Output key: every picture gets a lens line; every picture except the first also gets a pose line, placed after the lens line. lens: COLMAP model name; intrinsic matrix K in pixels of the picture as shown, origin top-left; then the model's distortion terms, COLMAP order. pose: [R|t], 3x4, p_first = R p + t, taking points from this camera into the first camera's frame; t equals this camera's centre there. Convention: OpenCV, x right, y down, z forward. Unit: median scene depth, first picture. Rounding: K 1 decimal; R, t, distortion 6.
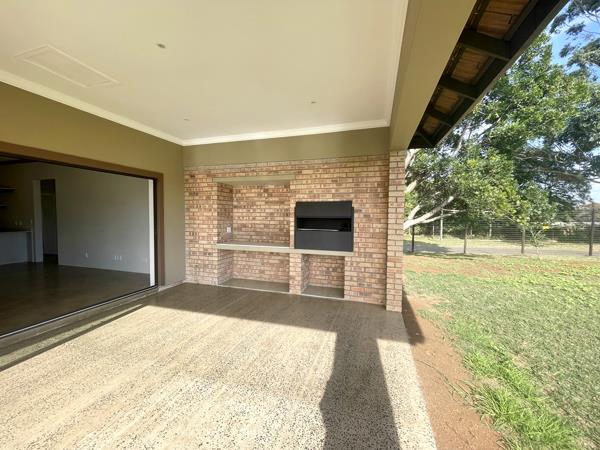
lens RADIAL K [[245.7, 0, 294.4], [0, 245.7, 227.1], [0, 0, 1]] dist [0.001113, -0.000058]
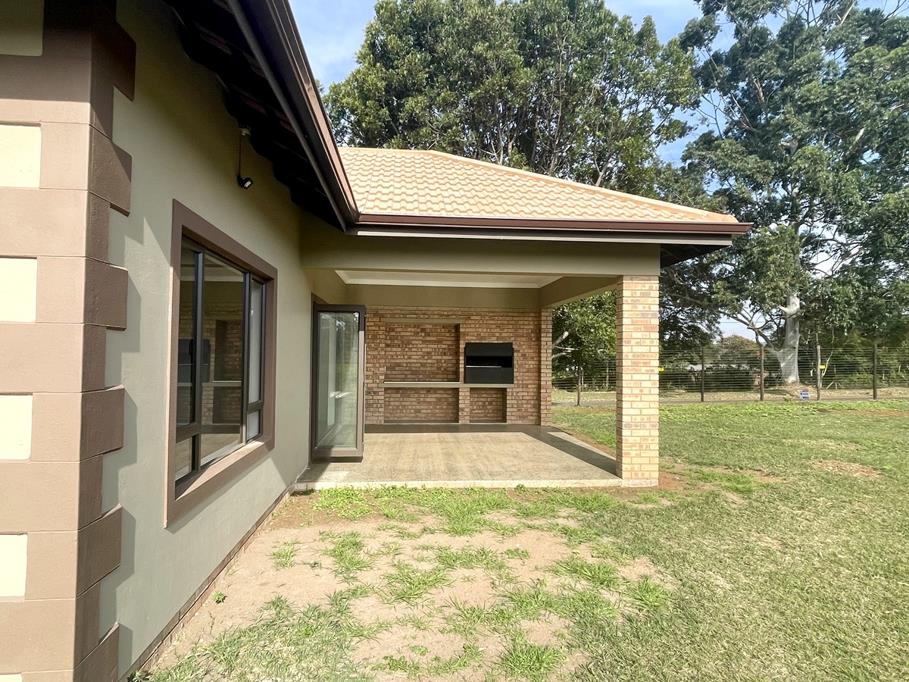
lens RADIAL K [[518.7, 0, 457.4], [0, 518.7, 338.9], [0, 0, 1]] dist [0.003774, 0.000223]
pose [[0.925406, 0.013292, 0.378744, -0.944256], [0.015708, 0.997181, -0.073377, 0.057617], [-0.378651, 0.073853, 0.922588, -1.229937]]
